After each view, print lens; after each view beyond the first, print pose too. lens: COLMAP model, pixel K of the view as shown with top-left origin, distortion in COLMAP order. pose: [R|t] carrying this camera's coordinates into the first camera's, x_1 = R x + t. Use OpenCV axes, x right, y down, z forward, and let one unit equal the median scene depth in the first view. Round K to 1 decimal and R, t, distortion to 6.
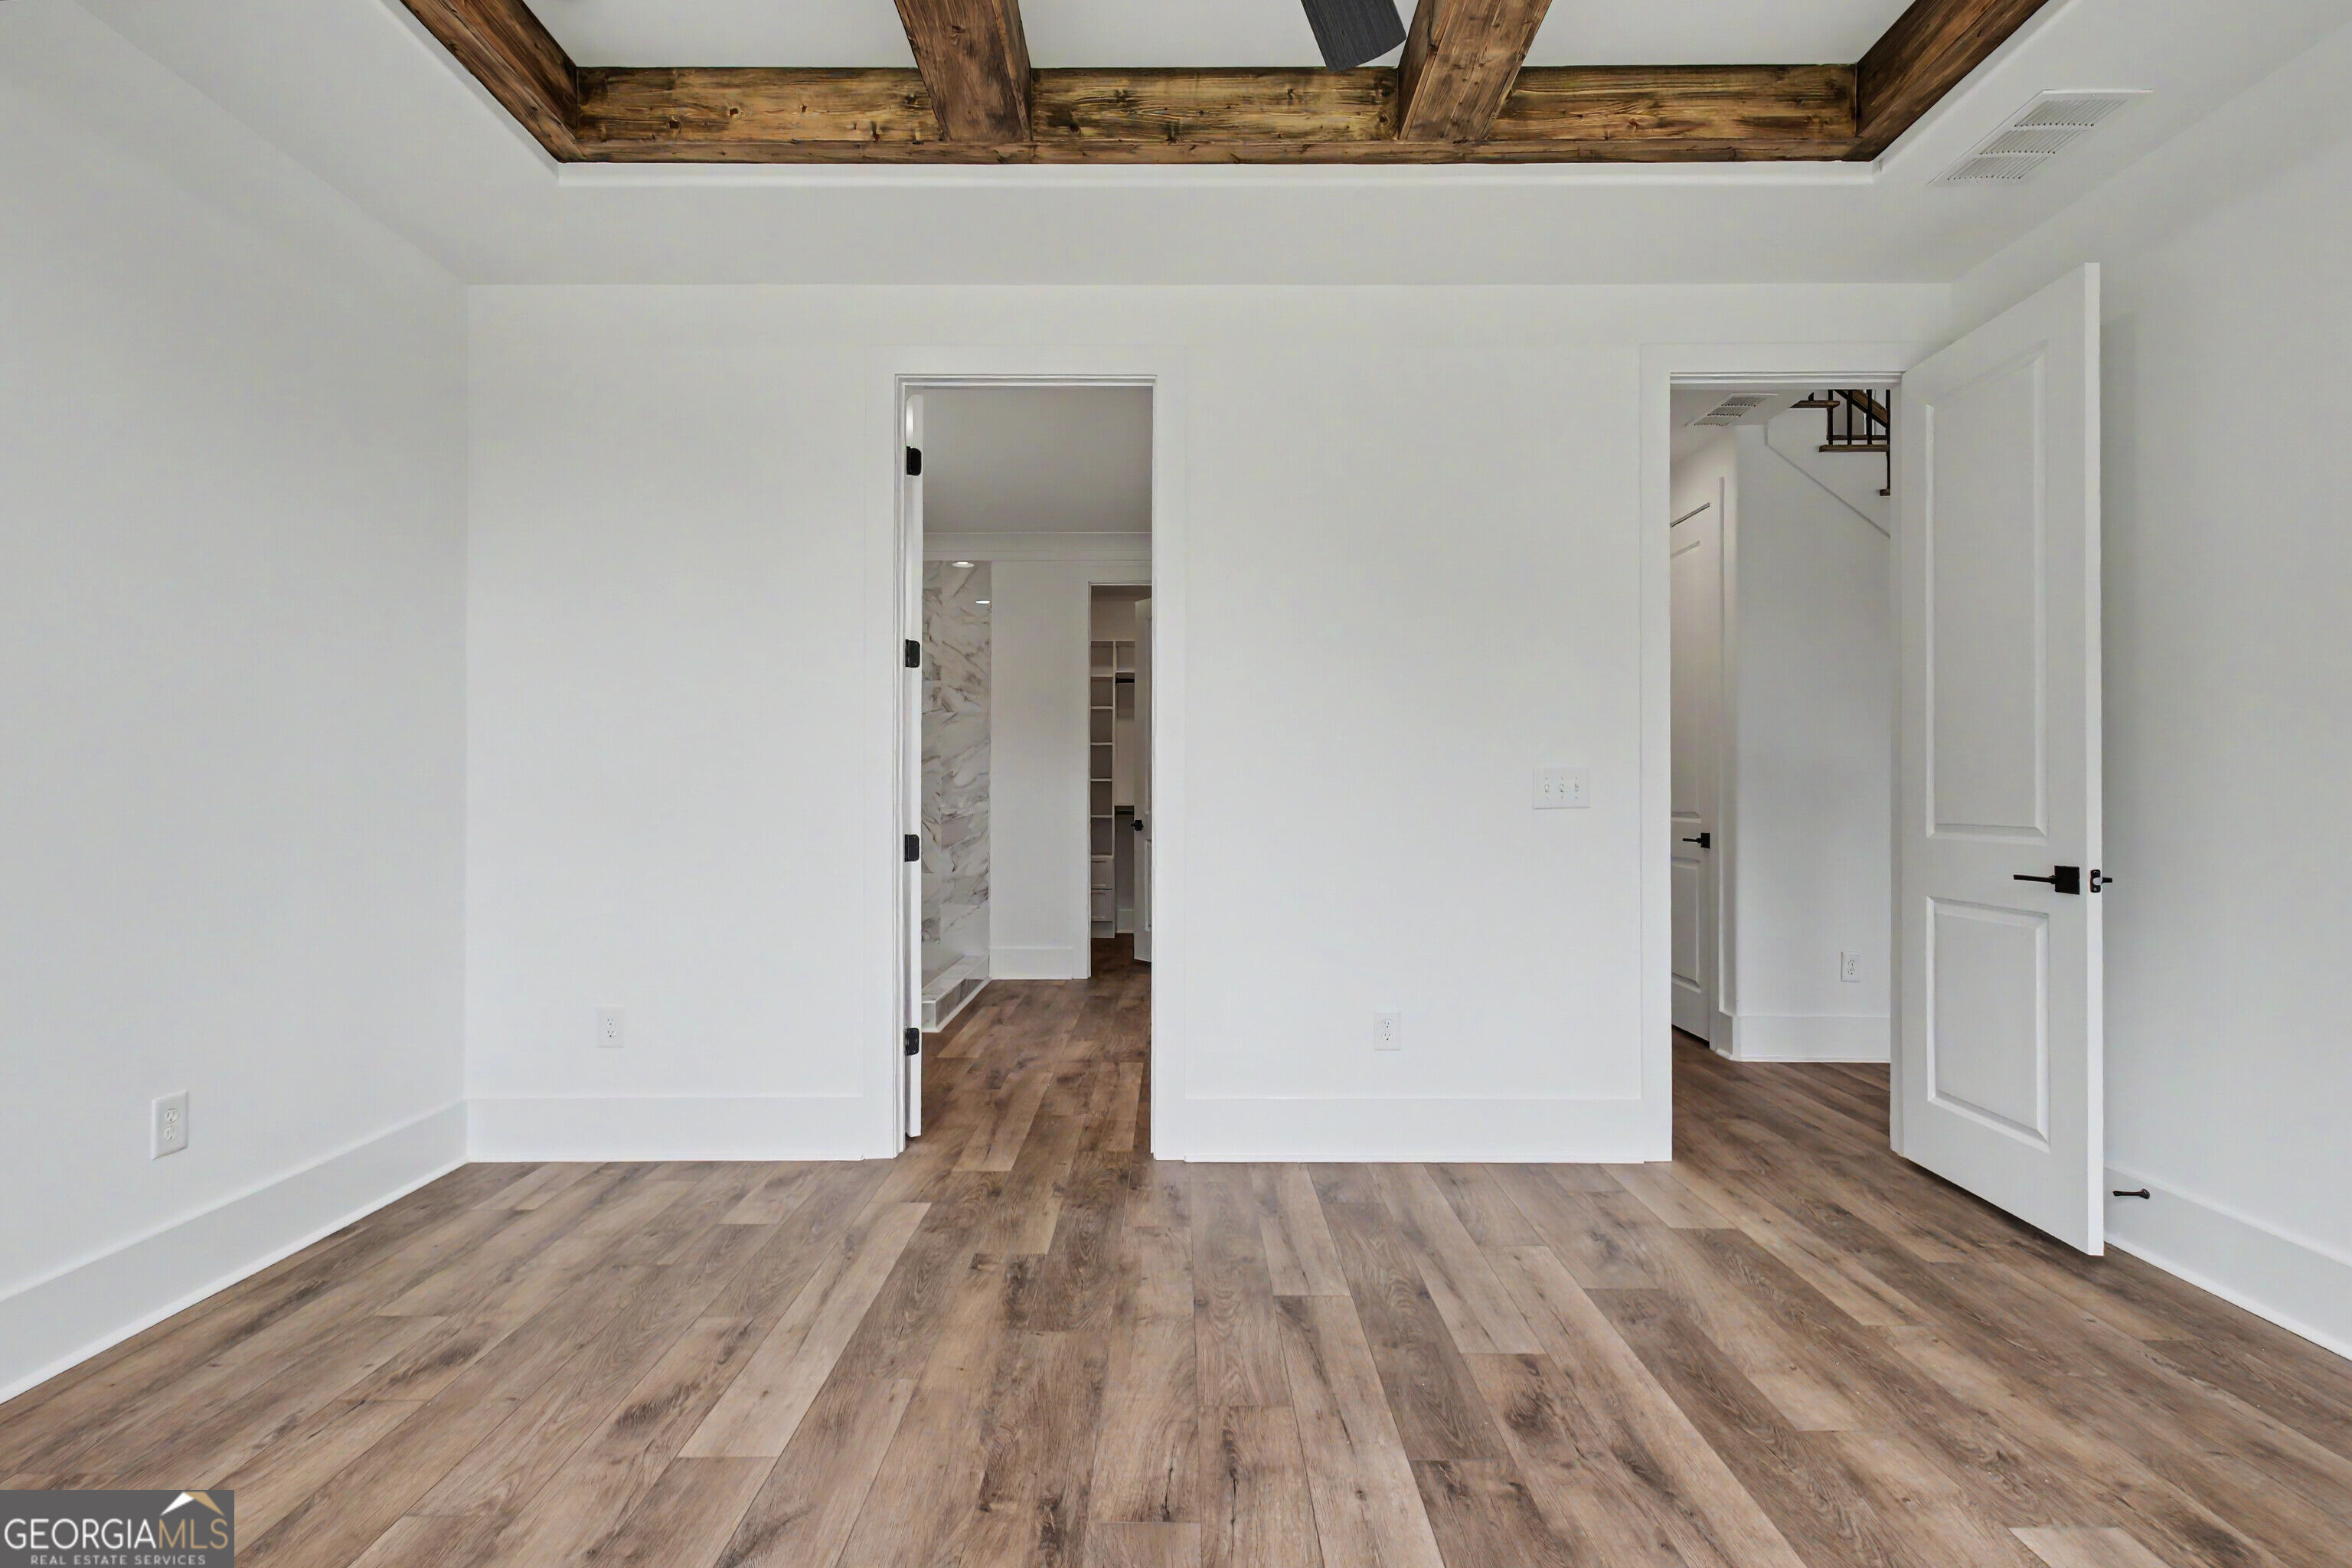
lens RADIAL K [[1133.2, 0, 1172.4], [0, 1133.2, 790.5], [0, 0, 1]] dist [0.005070, -0.000260]
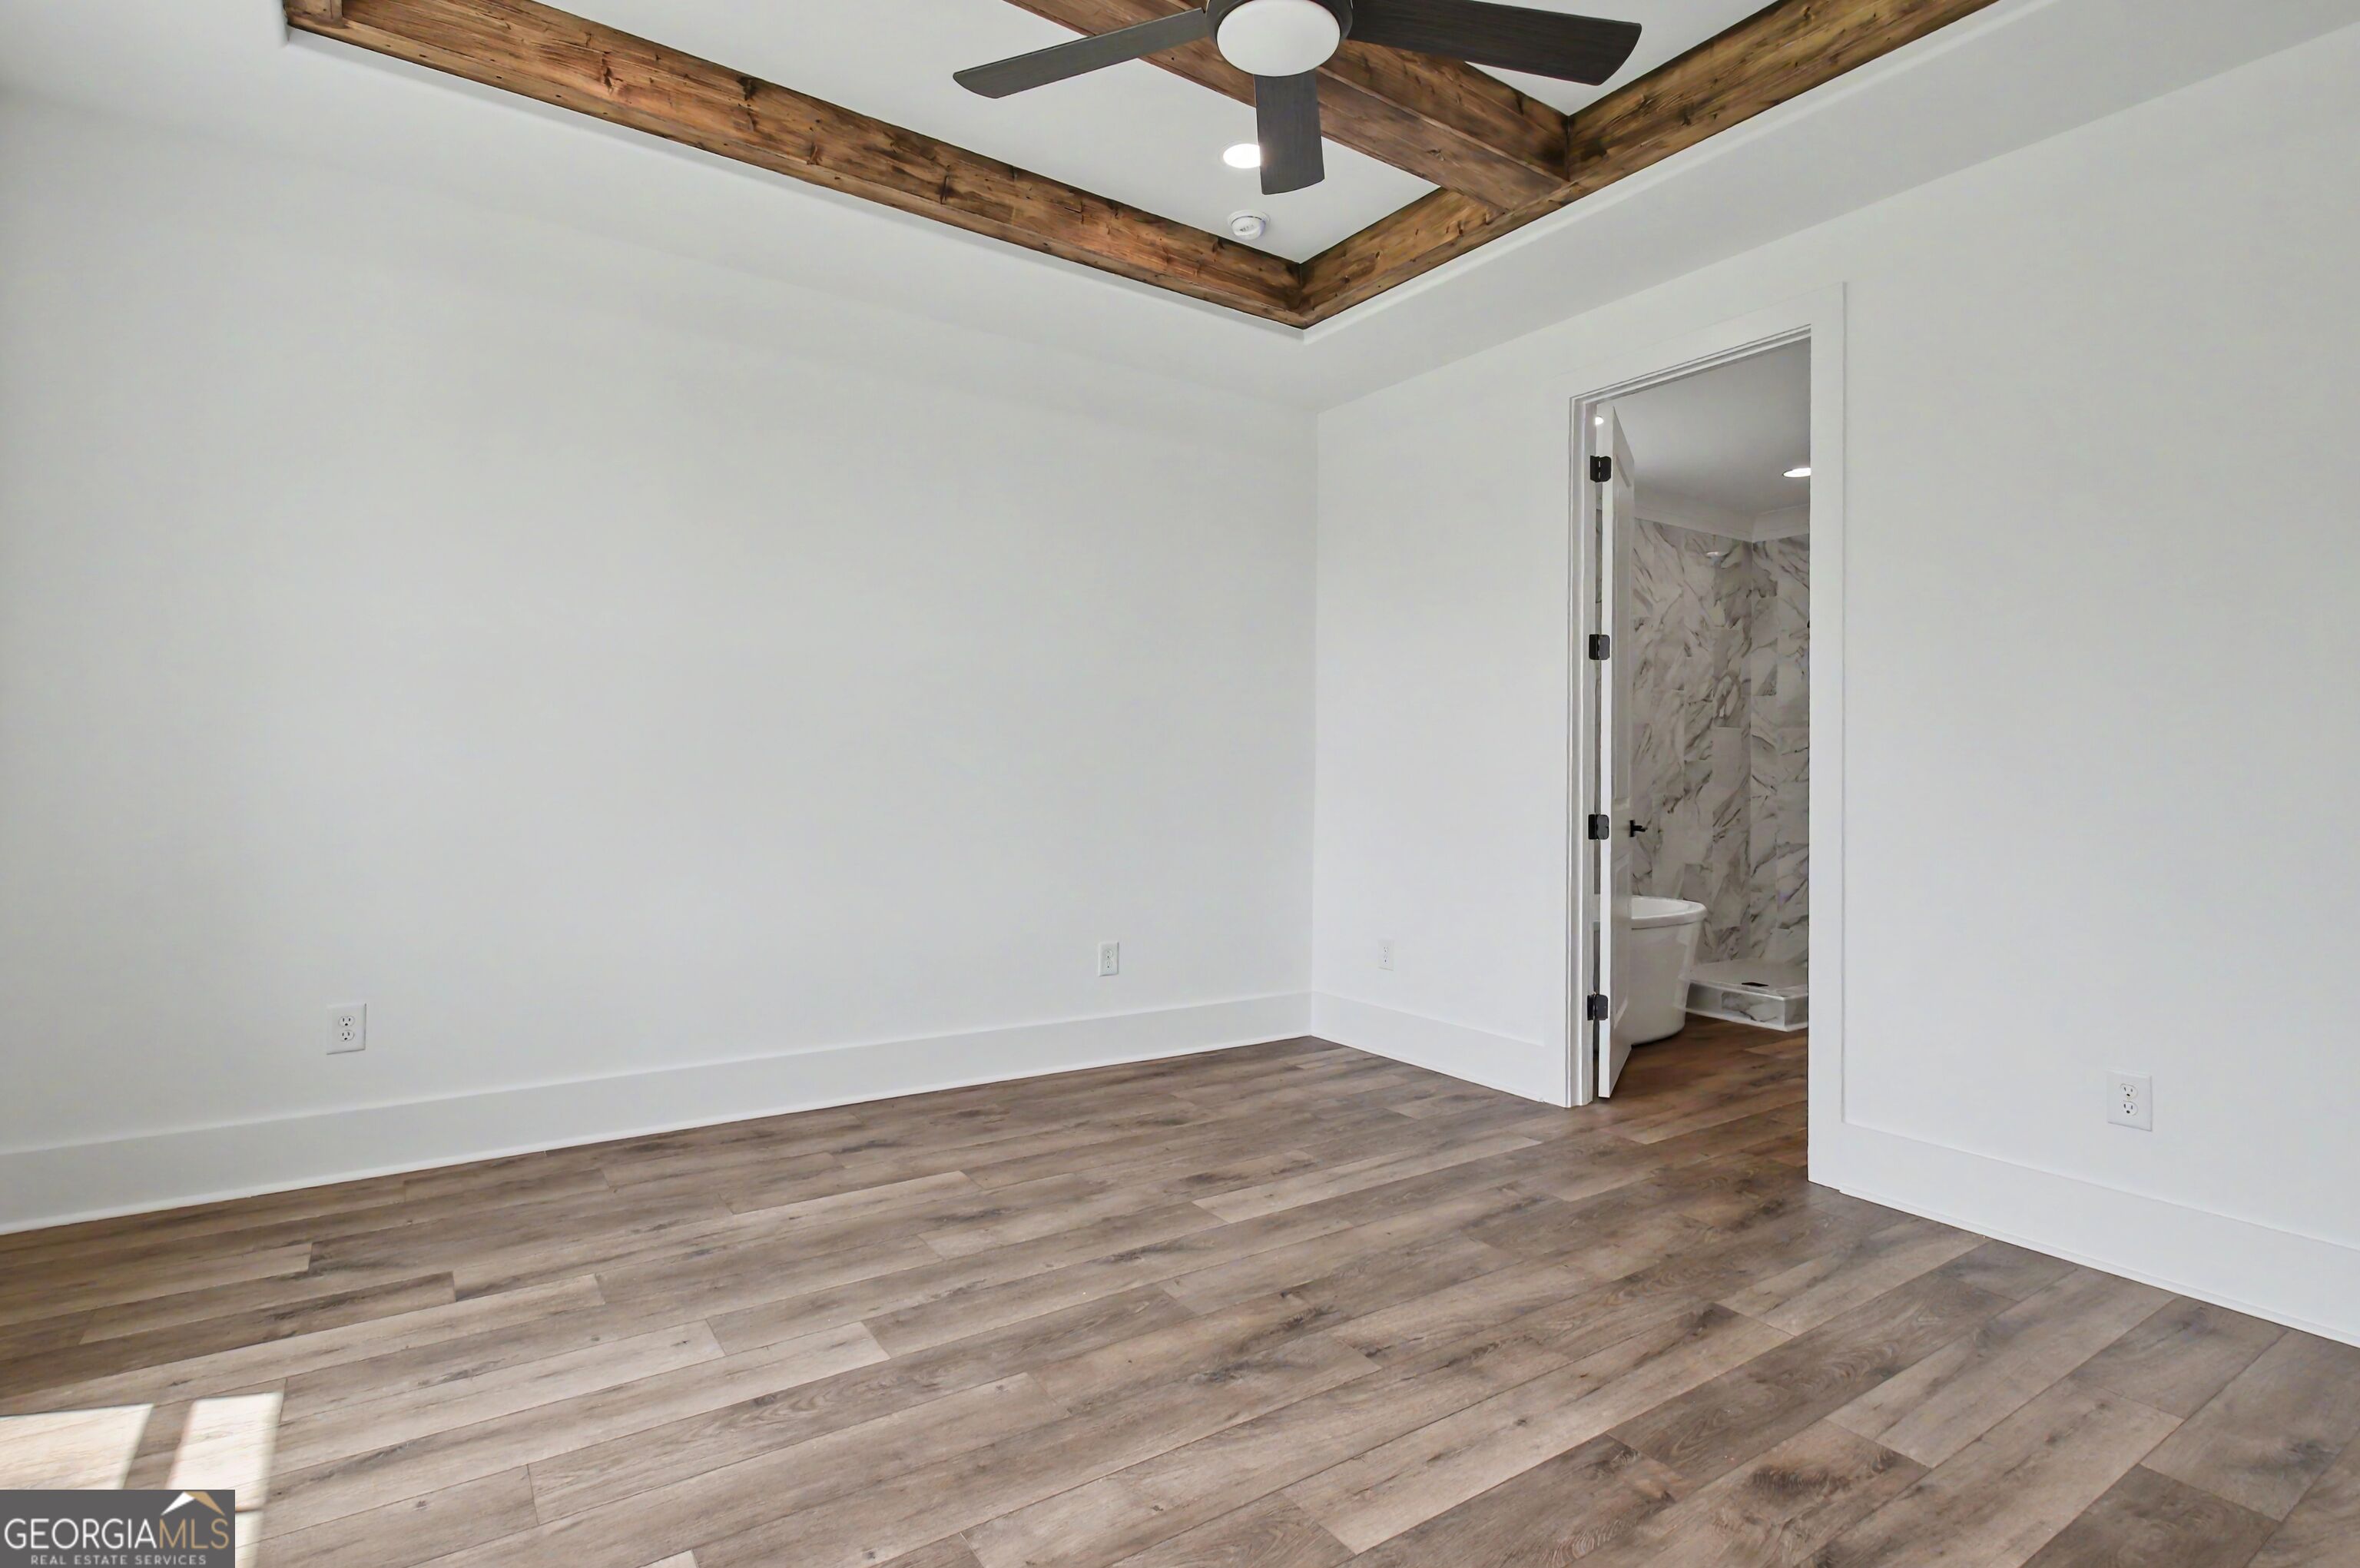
lens RADIAL K [[1151.0, 0, 1167.4], [0, 1151.0, 756.0], [0, 0, 1]] dist [0.004840, -0.000612]
pose [[0.560436, -0.005214, -0.828181, 0.576825], [-0.008647, 0.999889, -0.012147, 0.000051], [0.828152, 0.013969, 0.560329, 0.060412]]
